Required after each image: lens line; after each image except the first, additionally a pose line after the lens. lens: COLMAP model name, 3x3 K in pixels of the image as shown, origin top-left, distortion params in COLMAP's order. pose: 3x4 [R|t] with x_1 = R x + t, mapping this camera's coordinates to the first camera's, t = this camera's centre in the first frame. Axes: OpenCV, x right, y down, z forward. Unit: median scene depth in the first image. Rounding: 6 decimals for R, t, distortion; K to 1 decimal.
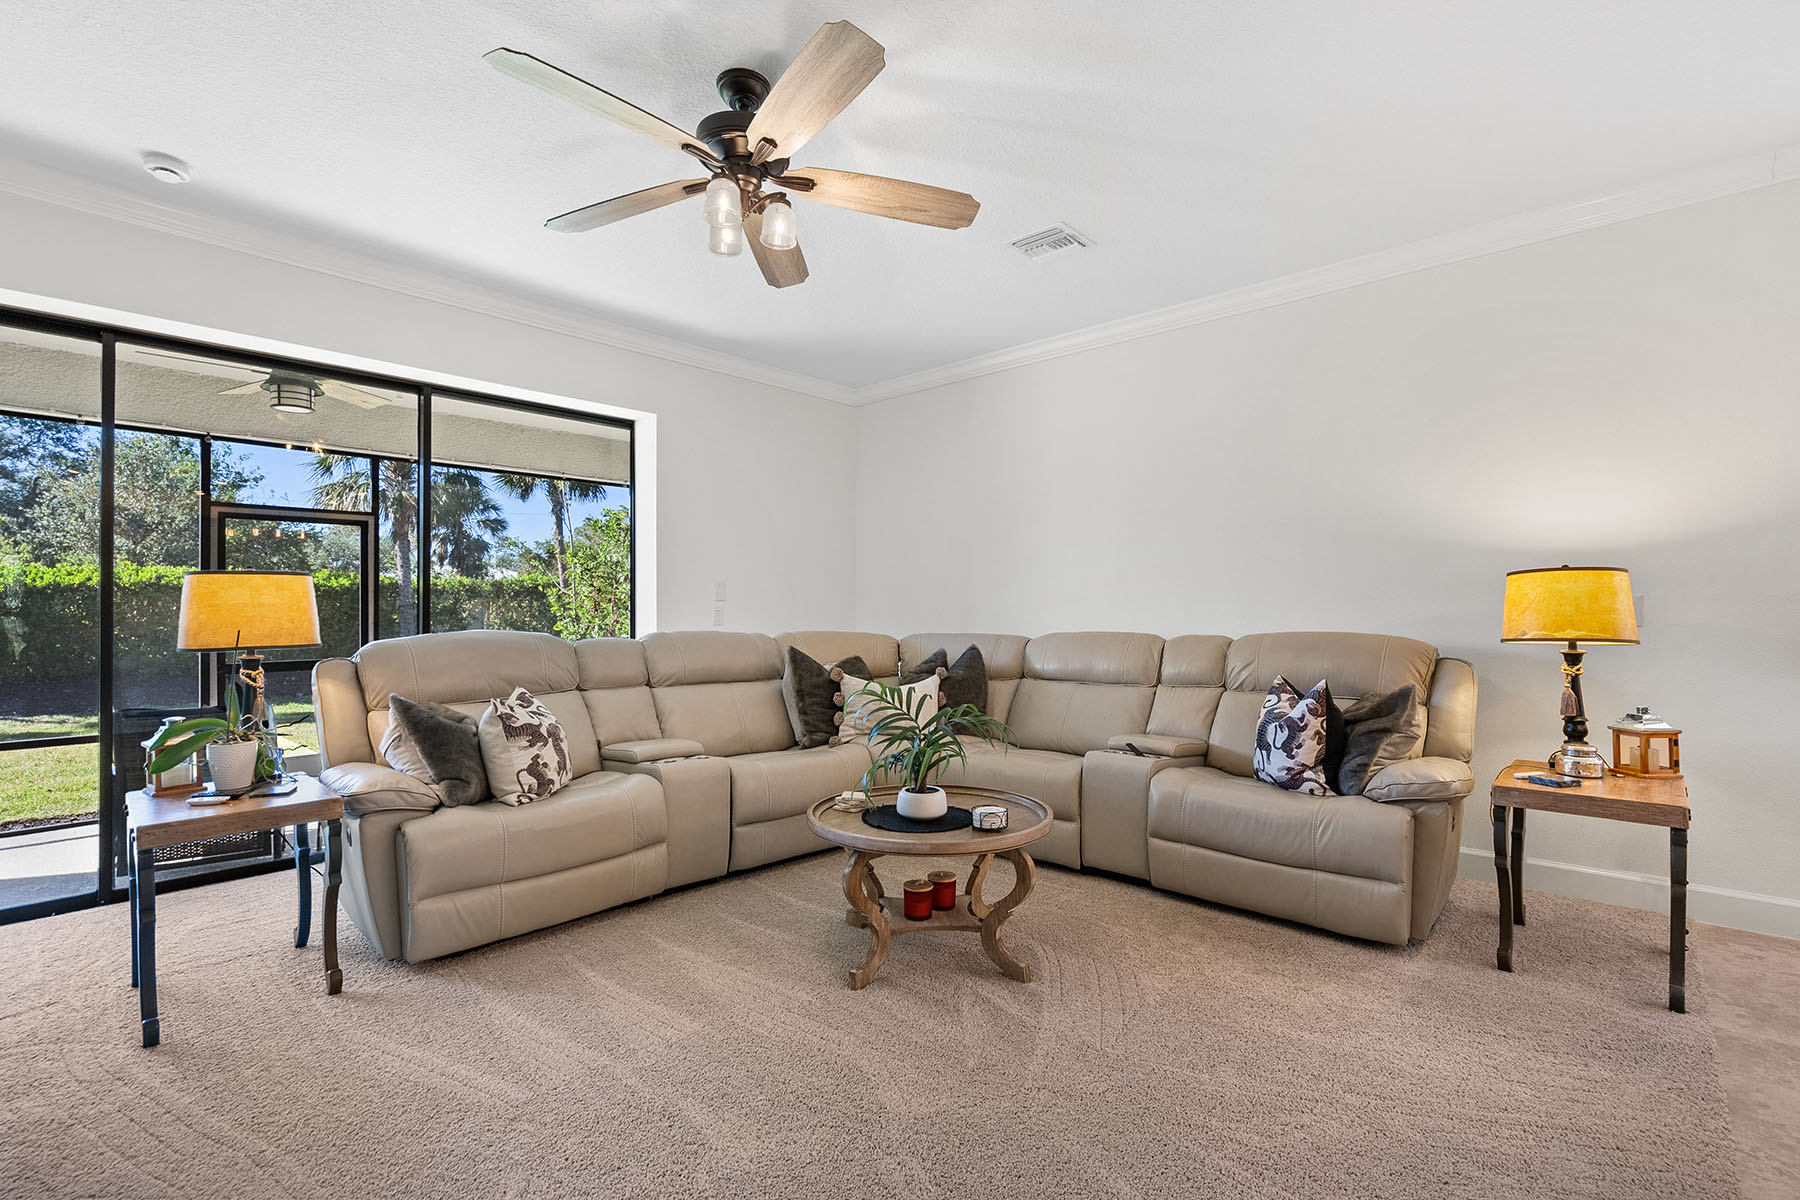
lens RADIAL K [[812.0, 0, 905.7], [0, 812.0, 605.2], [0, 0, 1]] dist [-0.004459, 0.000714]
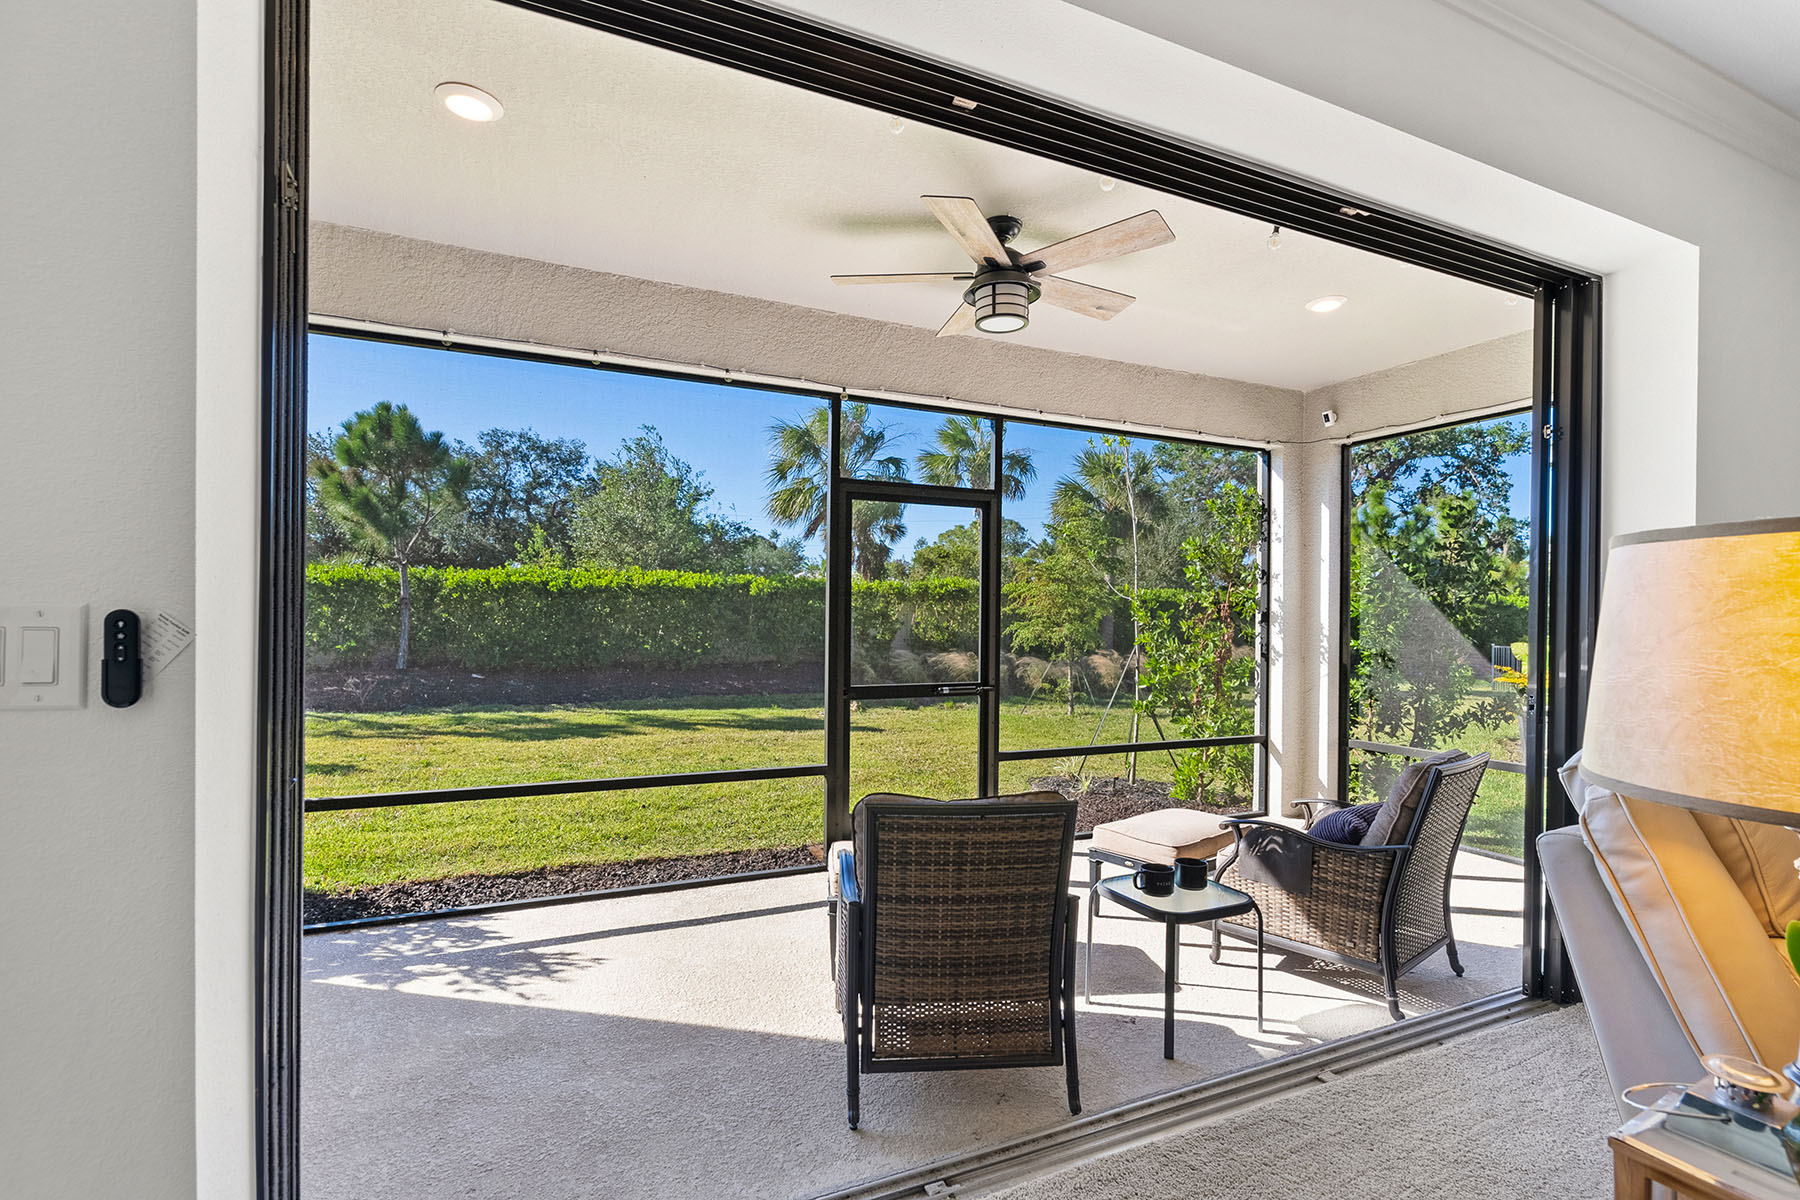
lens RADIAL K [[812.0, 0, 898.0], [0, 812.0, 607.1], [0, 0, 1]] dist [-0.004459, 0.000714]
pose [[0.917508, 0.012671, -0.397516, -0.157435], [-0.013697, 0.999906, 0.000258, -0.001747], [0.397482, 0.005208, 0.917595, 0.097310]]
